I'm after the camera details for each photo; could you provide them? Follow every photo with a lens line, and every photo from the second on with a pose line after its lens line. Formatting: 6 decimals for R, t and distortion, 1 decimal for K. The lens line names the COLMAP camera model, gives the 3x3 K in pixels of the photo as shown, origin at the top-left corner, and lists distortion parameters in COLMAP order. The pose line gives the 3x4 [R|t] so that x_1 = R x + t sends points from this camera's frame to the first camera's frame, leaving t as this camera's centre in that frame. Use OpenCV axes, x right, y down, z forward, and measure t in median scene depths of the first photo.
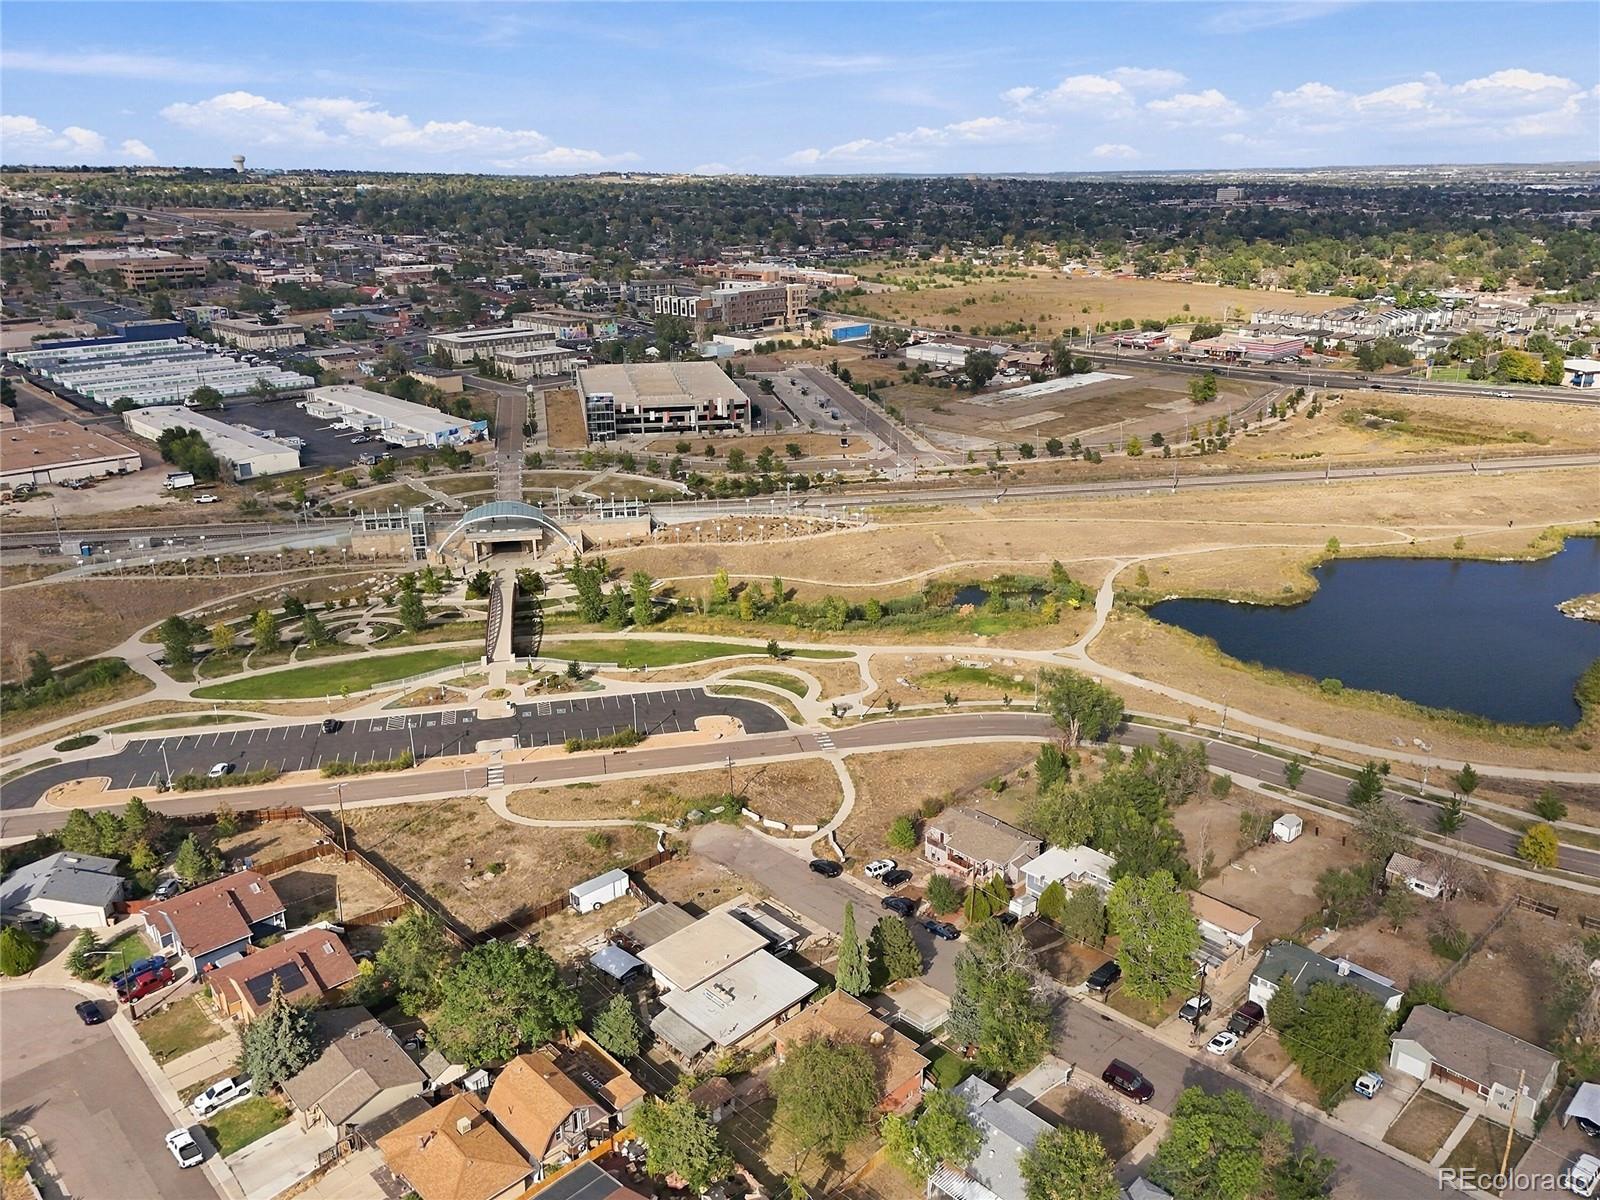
lens RADIAL K [[1151.7, 0, 800.0], [0, 1151.7, 600.0], [0, 0, 1]] dist [0.066073, -0.058835]
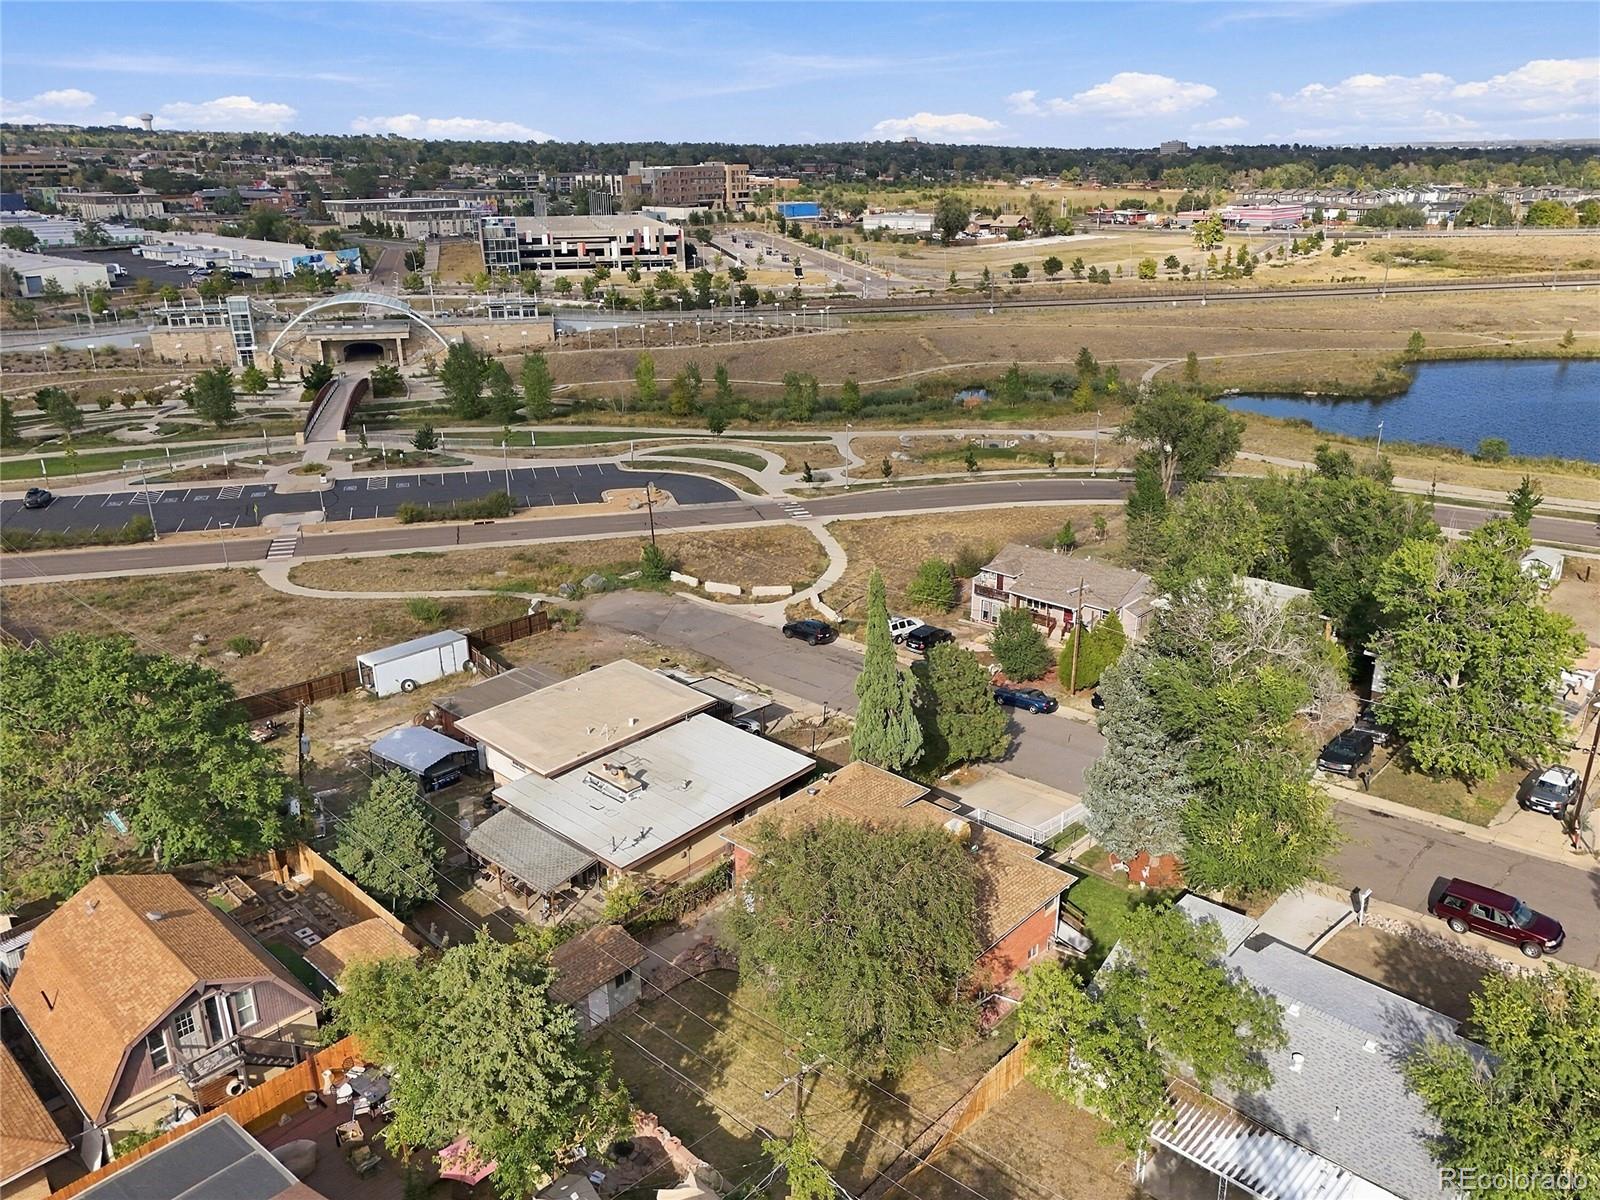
lens RADIAL K [[1168.7, 0, 800.0], [0, 1168.7, 600.0], [0, 0, 1]] dist [0.034911, -0.005281]
pose [[0.998731, -0.015251, 0.047988, -0.009148], [0.014128, 0.999621, 0.023645, 0.162993], [-0.048330, -0.022937, 0.998568, 0.326030]]
